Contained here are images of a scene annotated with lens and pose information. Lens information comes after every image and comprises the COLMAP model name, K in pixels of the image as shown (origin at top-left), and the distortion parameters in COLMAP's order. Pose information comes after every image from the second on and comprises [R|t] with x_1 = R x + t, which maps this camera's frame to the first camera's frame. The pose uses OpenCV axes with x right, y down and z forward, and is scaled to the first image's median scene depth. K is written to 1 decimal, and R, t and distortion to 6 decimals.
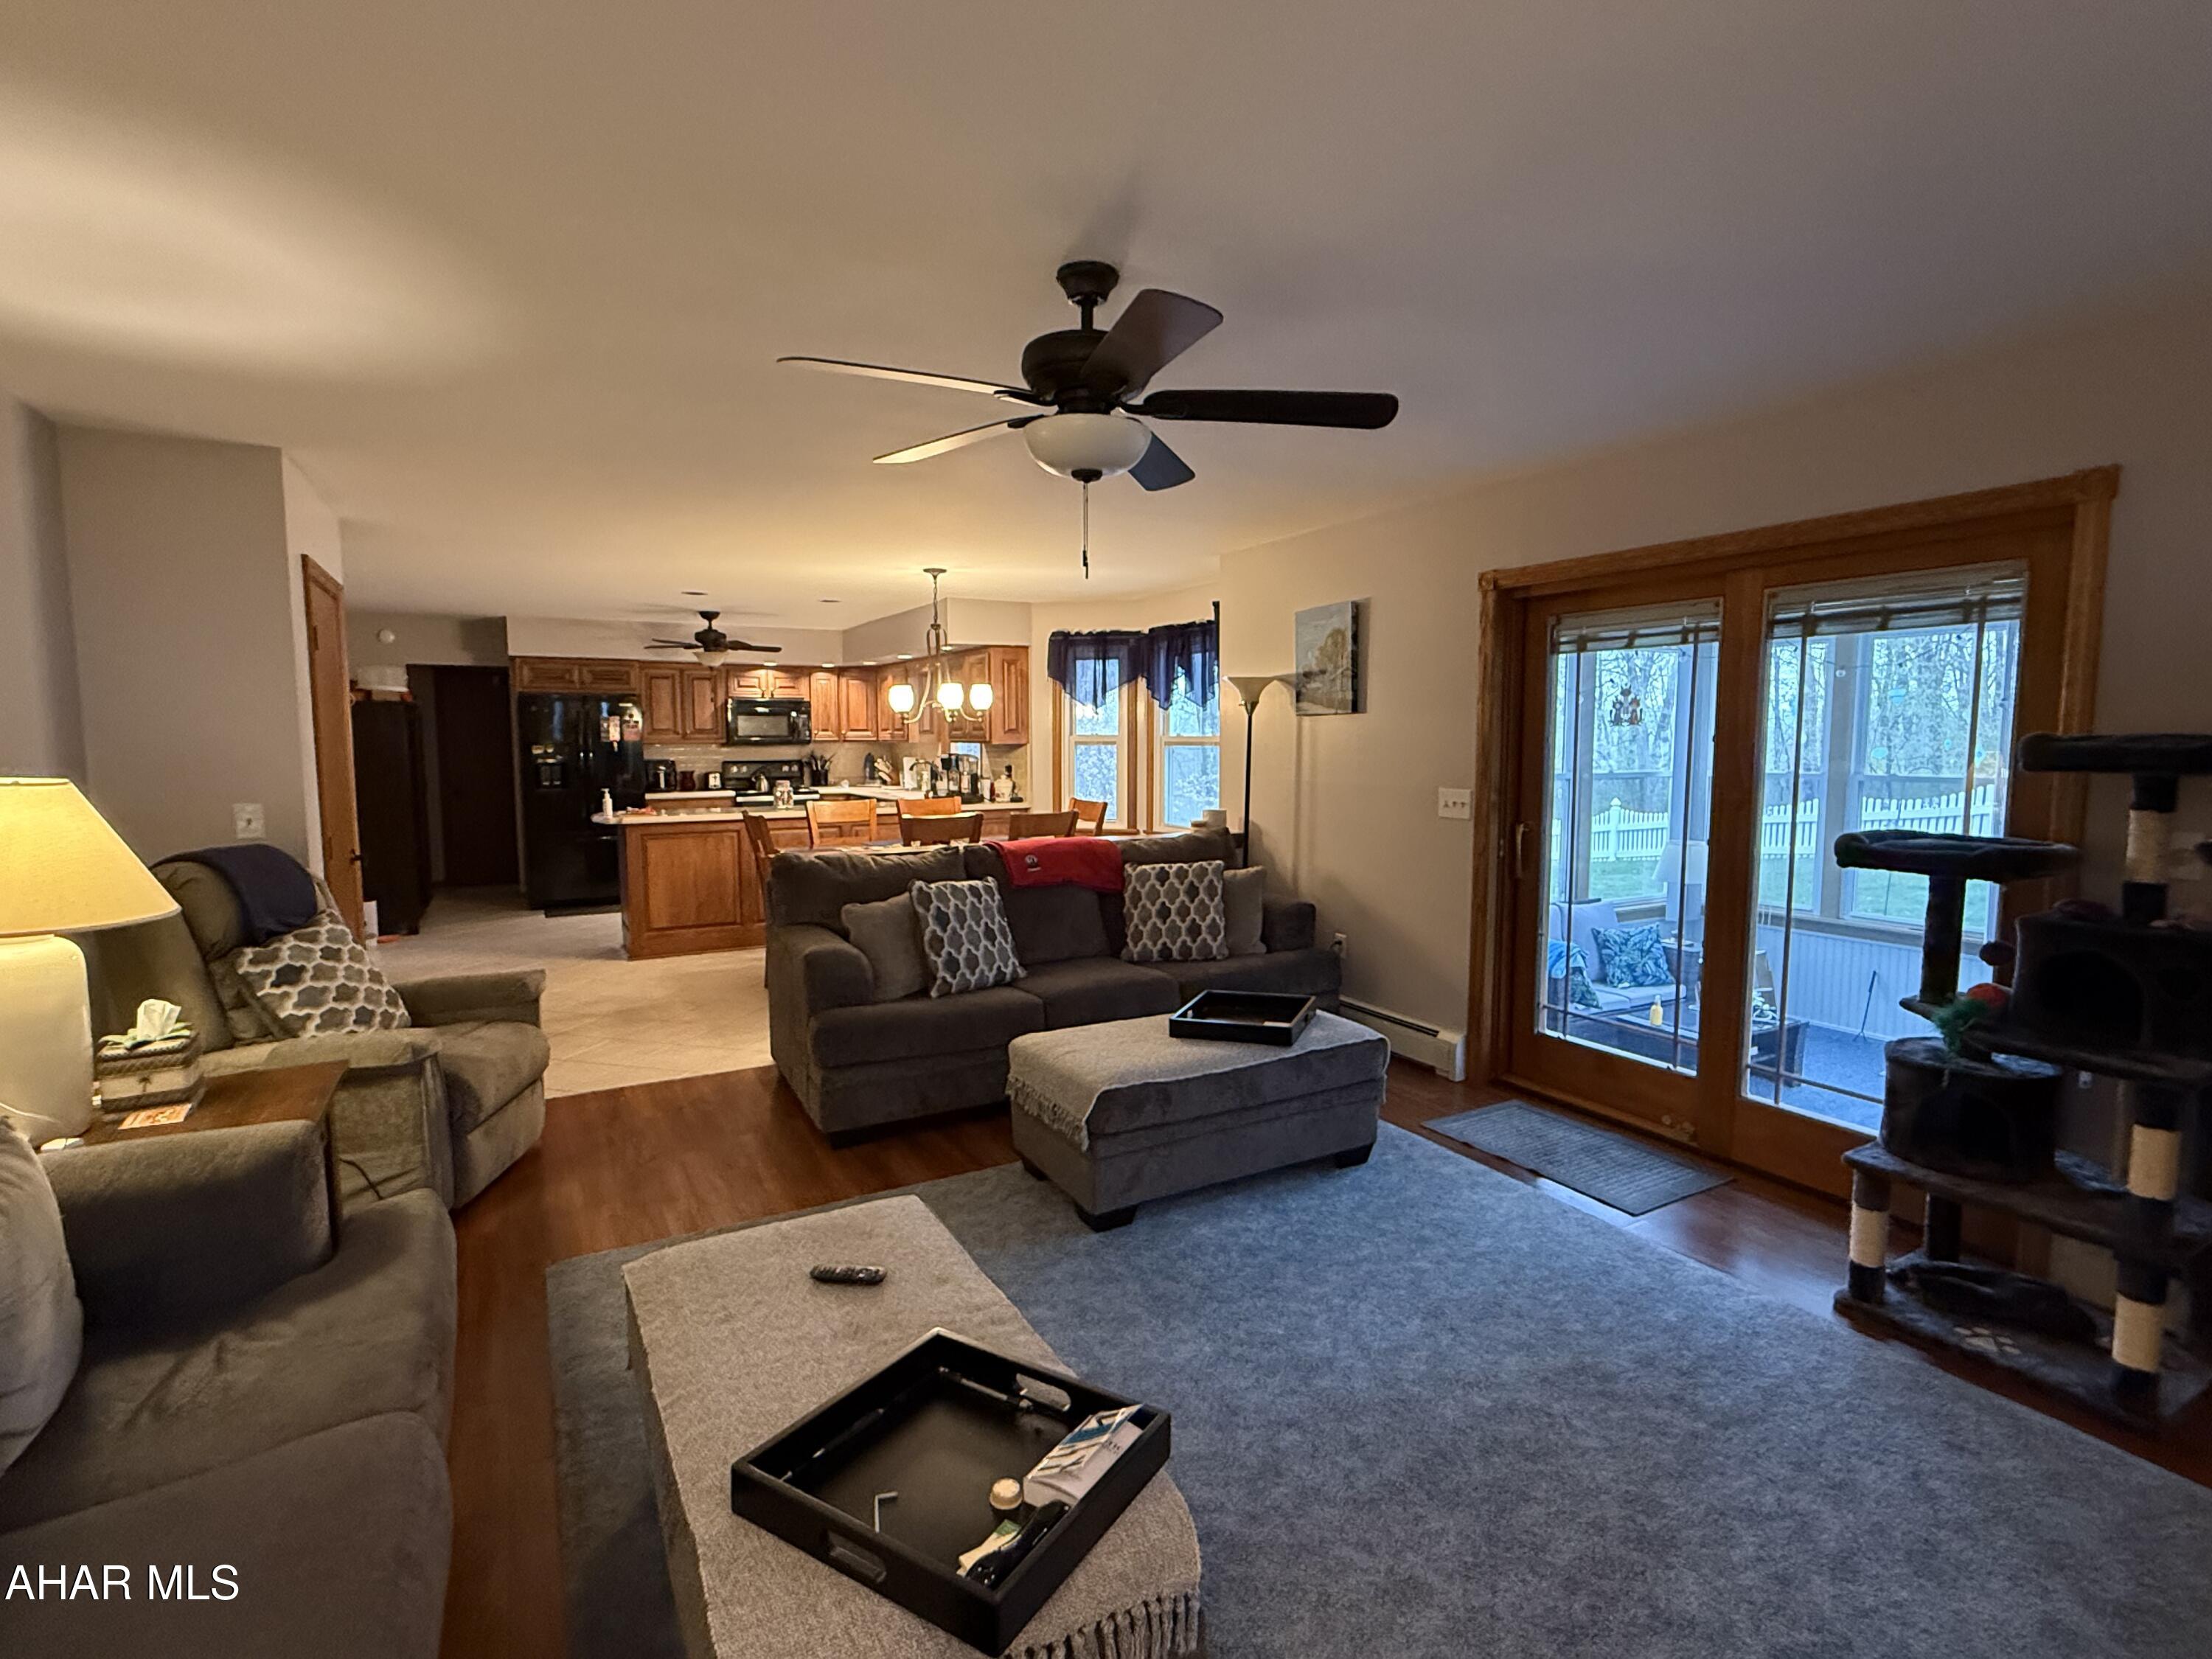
lens RADIAL K [[1059.8, 0, 1115.2], [0, 1059.8, 829.4], [0, 0, 1]] dist [-0.007990, 0.002322]
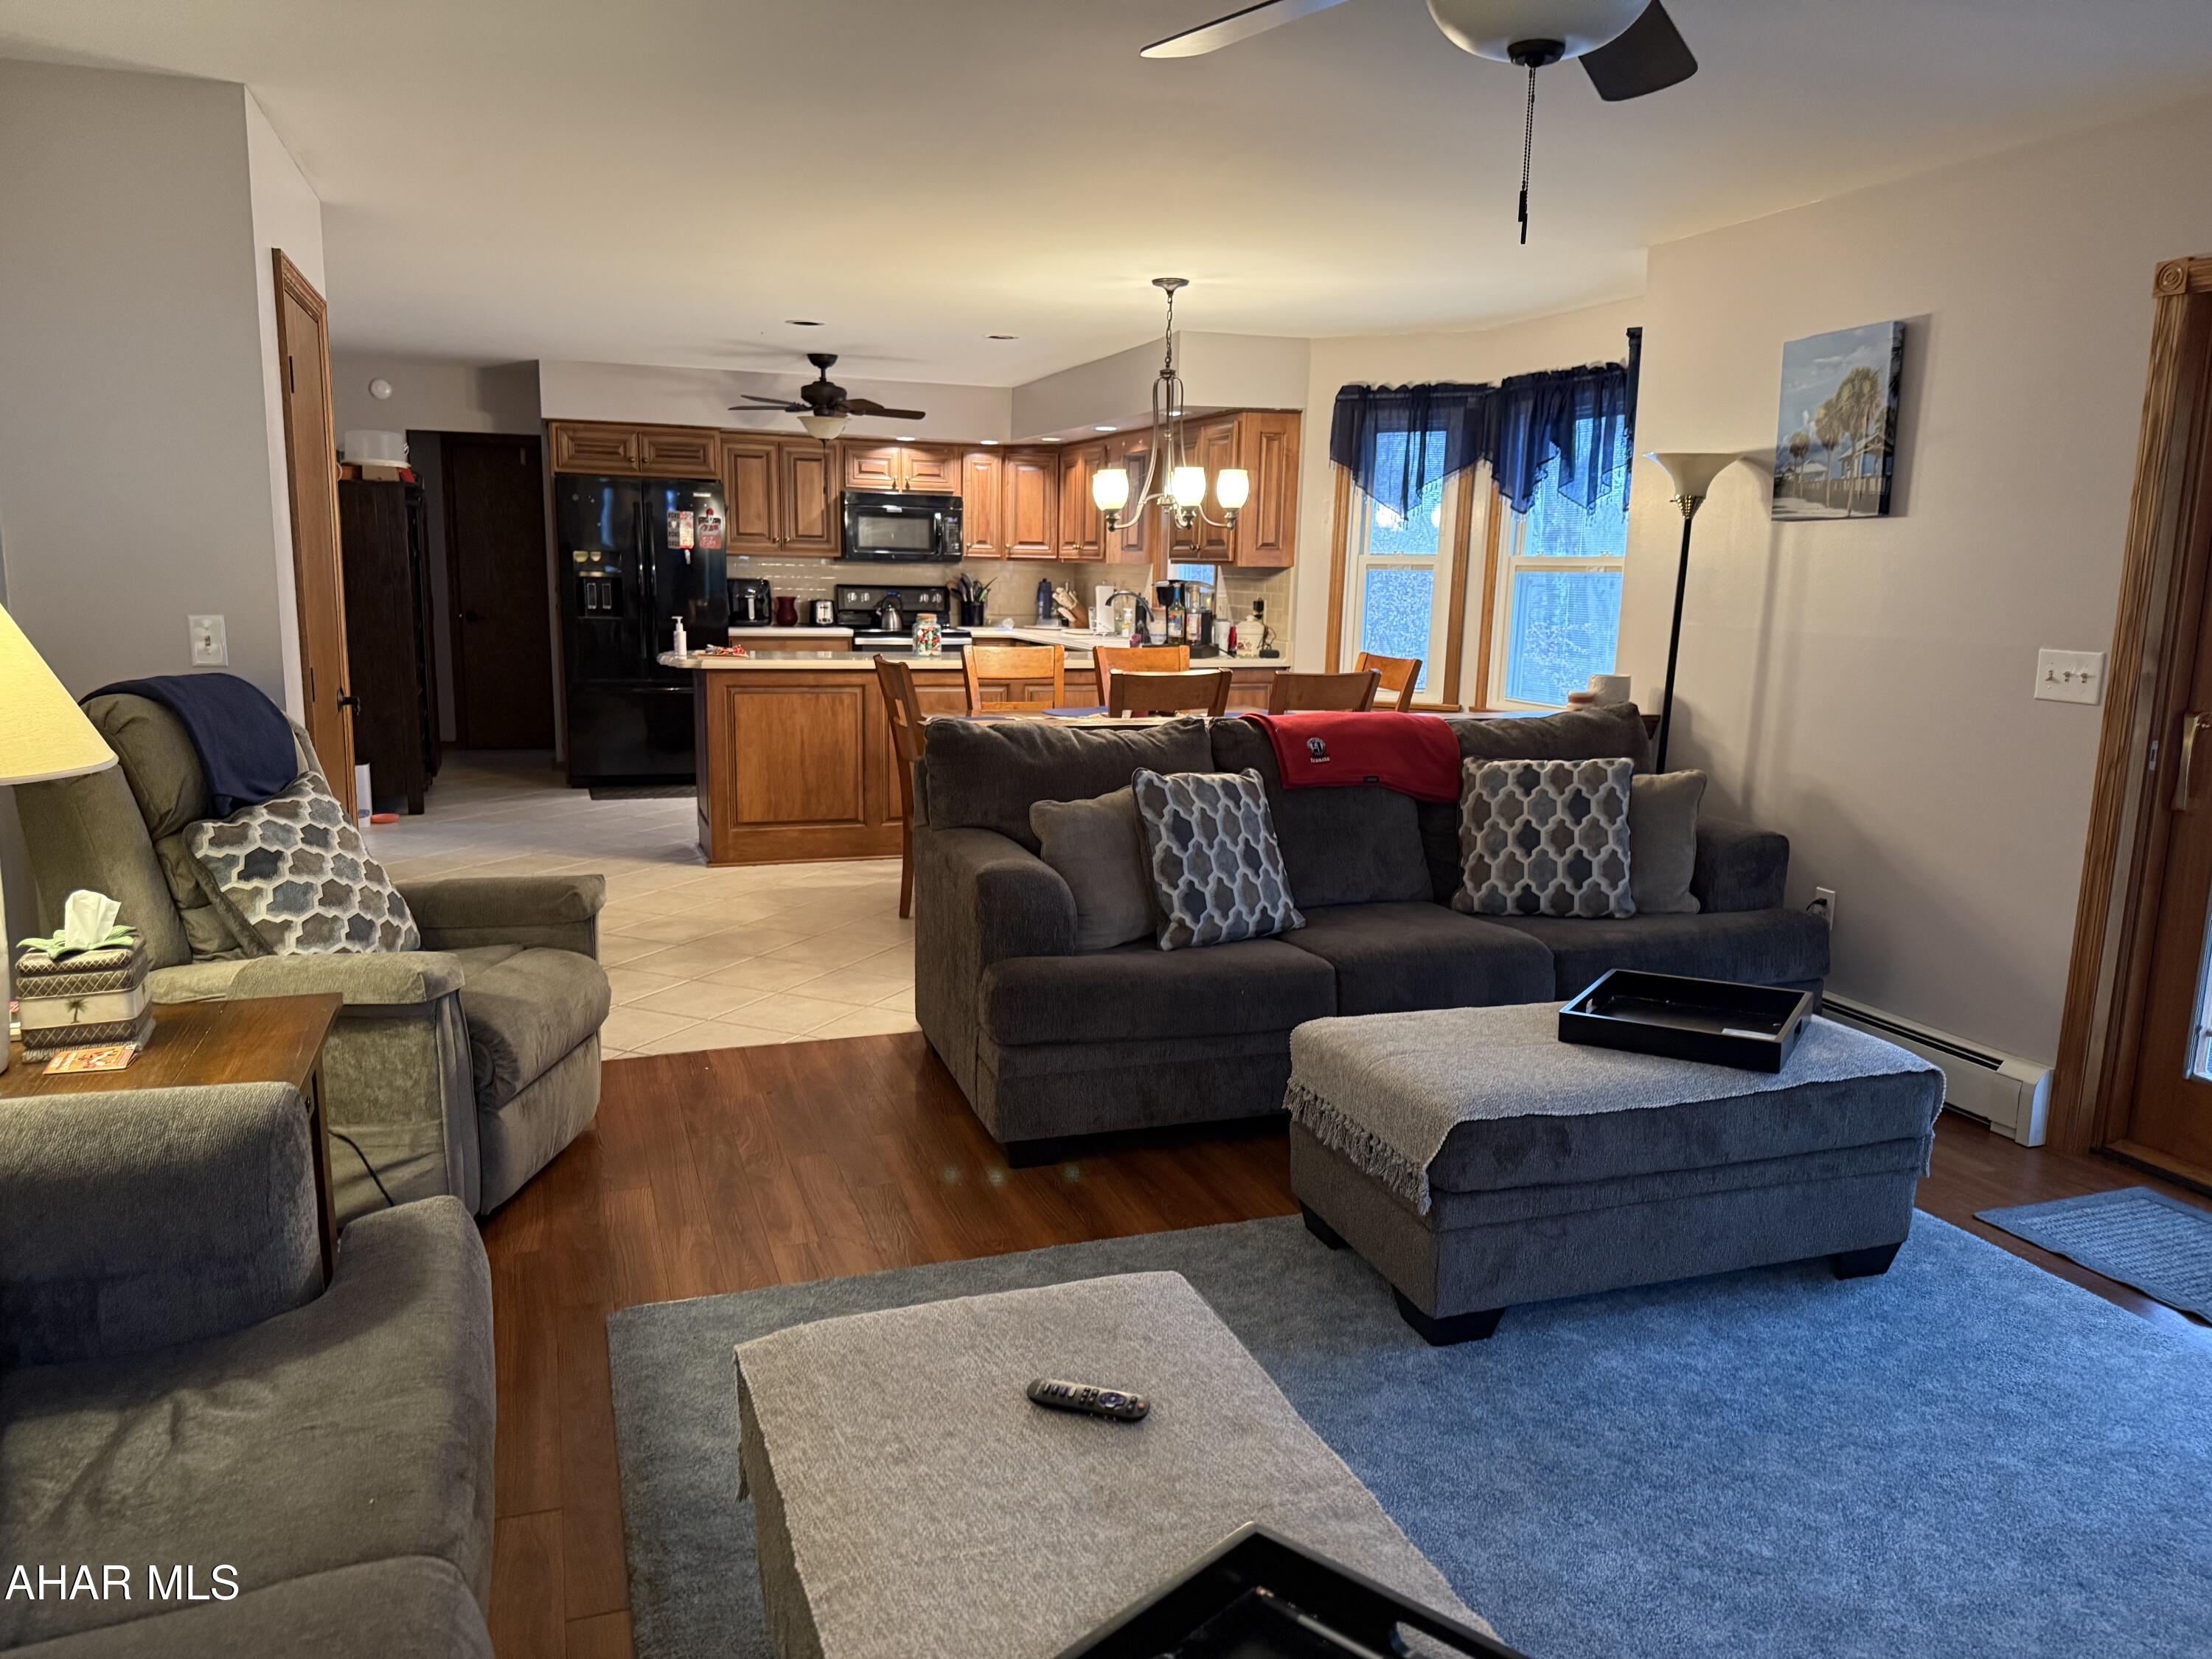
lens RADIAL K [[1558.7, 0, 1106.8], [0, 1558.7, 836.9], [0, 0, 1]] dist [0.041692, -0.058327]
pose [[0.984678, 0.050973, -0.166768, -0.055905], [-0.036548, 0.995409, 0.088454, 0.007644], [0.170511, -0.081004, 0.982021, 0.071387]]
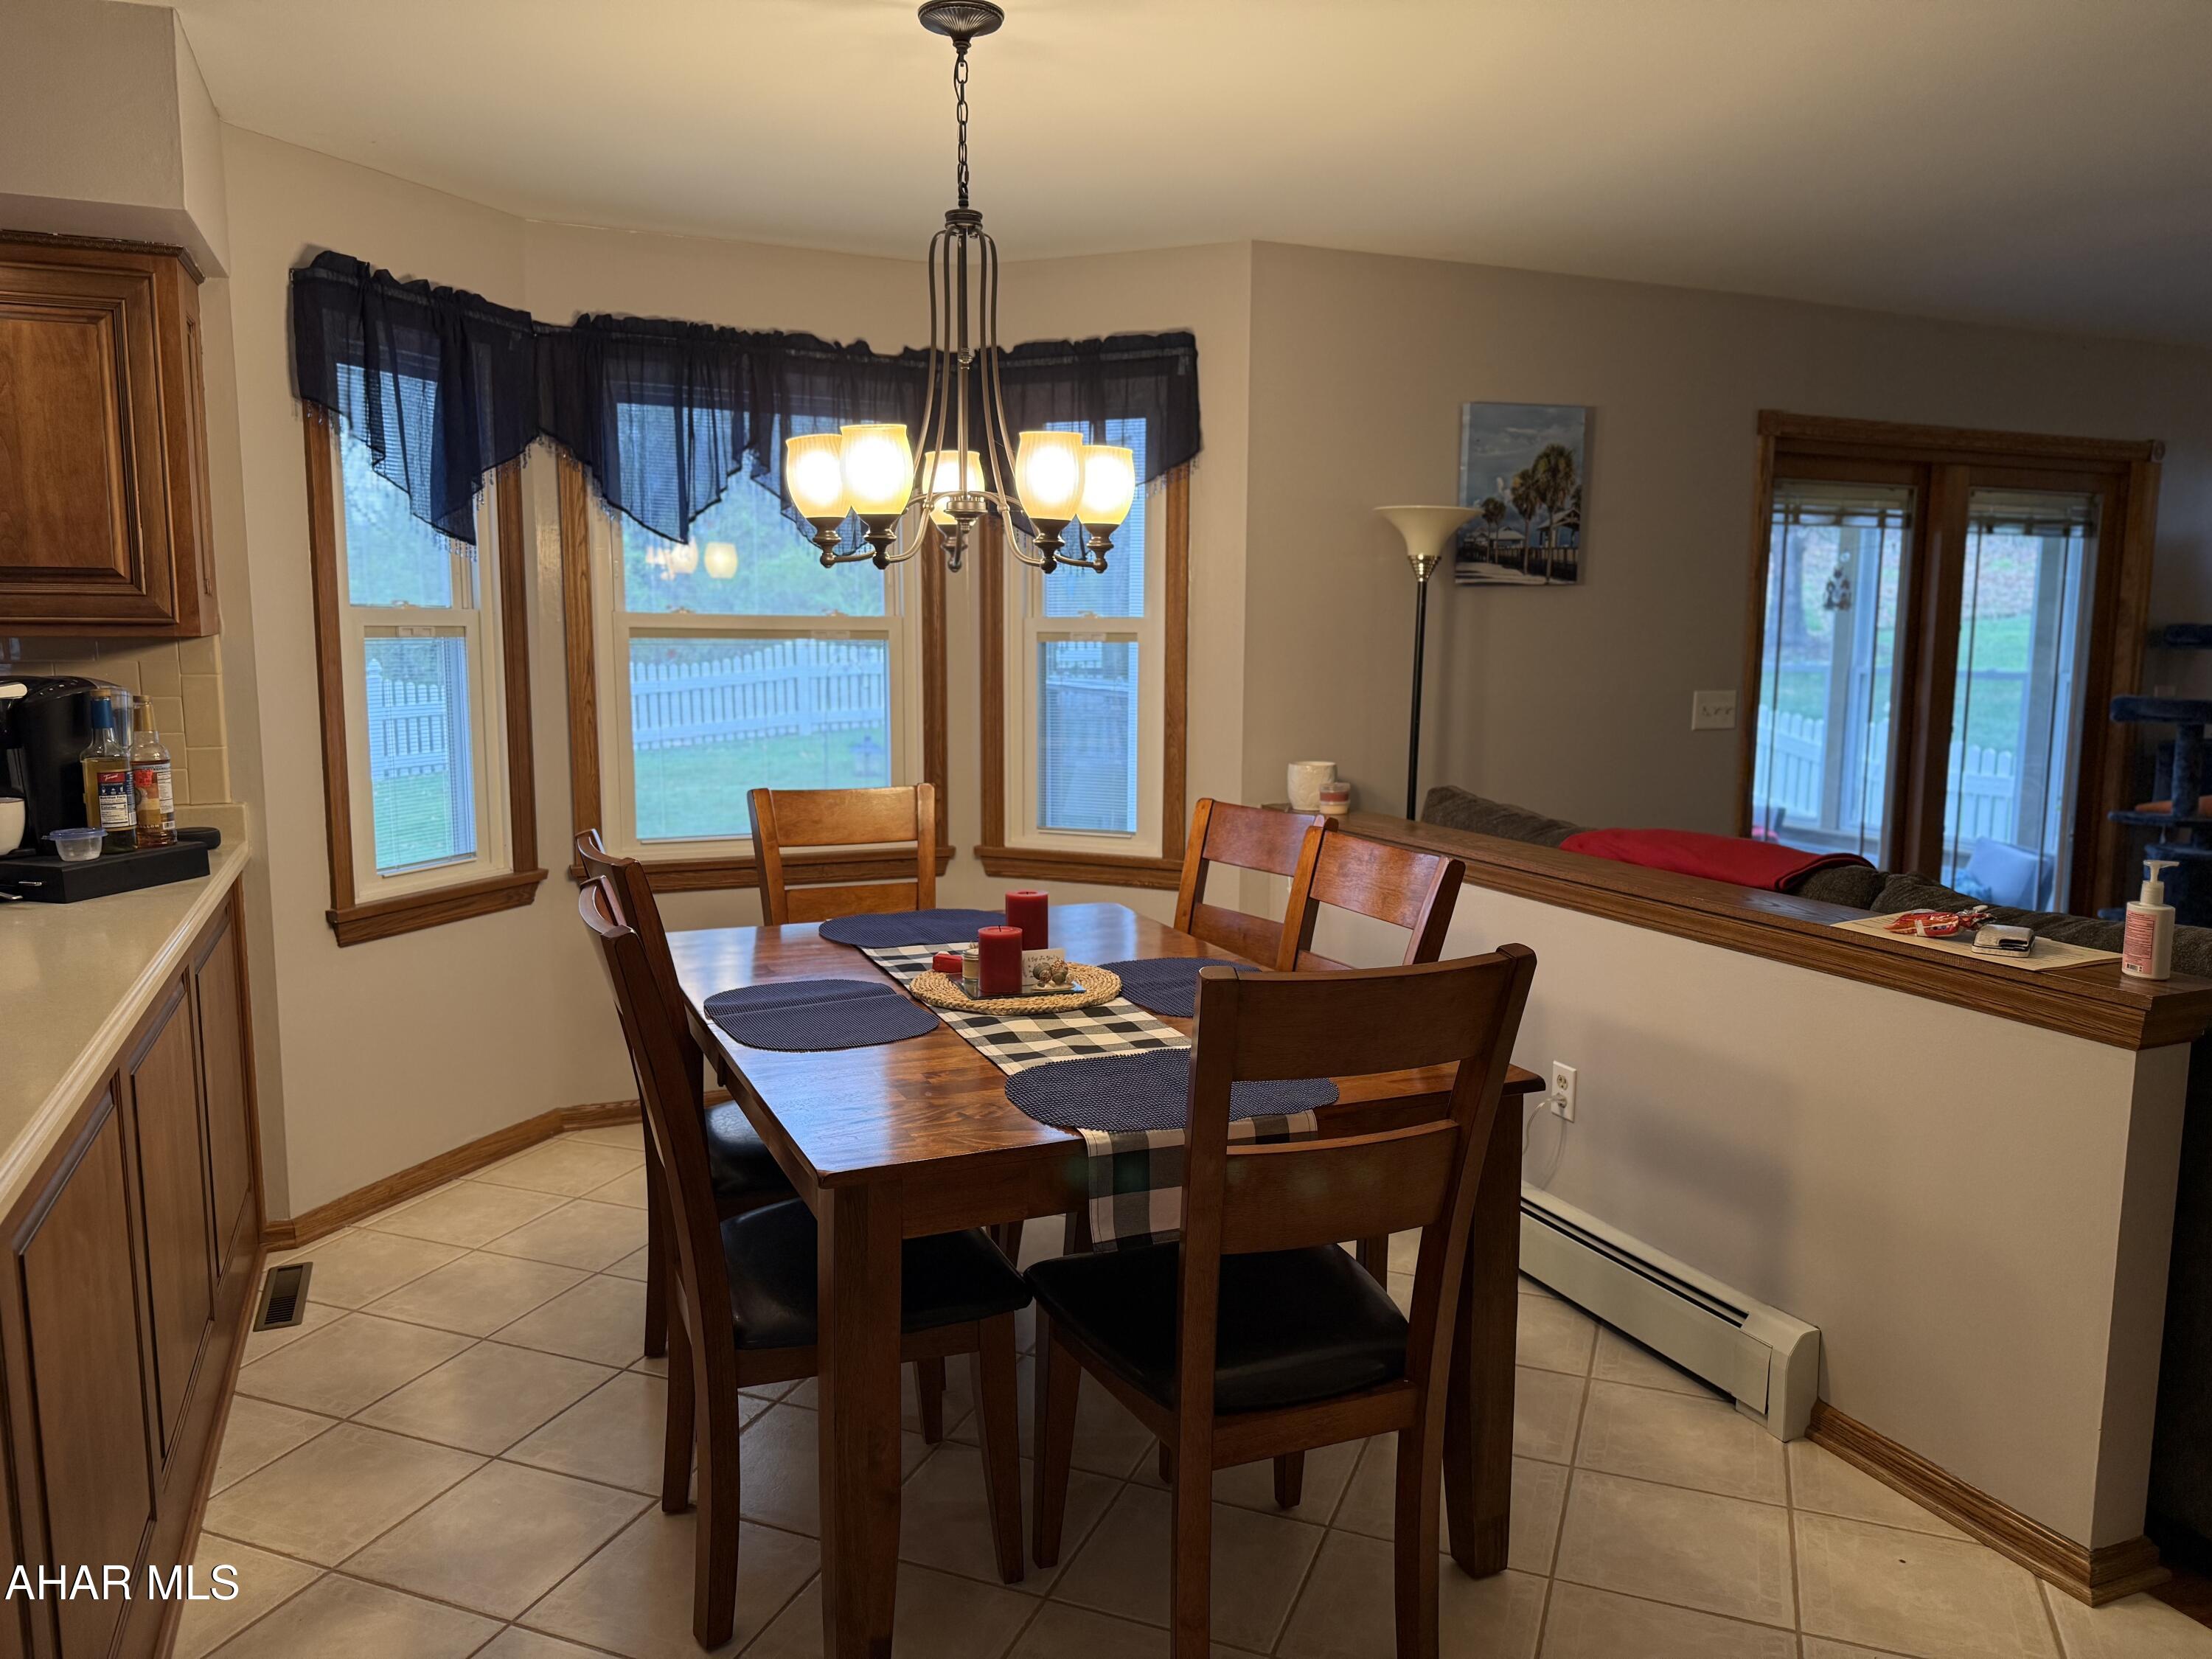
lens RADIAL K [[1558.7, 0, 1087.0], [0, 1558.7, 837.7], [0, 0, 1]] dist [0.041692, -0.058327]
pose [[0.113400, -0.129966, 0.985012, -0.973664], [0.081518, 0.989282, 0.121145, -0.122054], [-0.990200, 0.066558, 0.122779, 1.498562]]
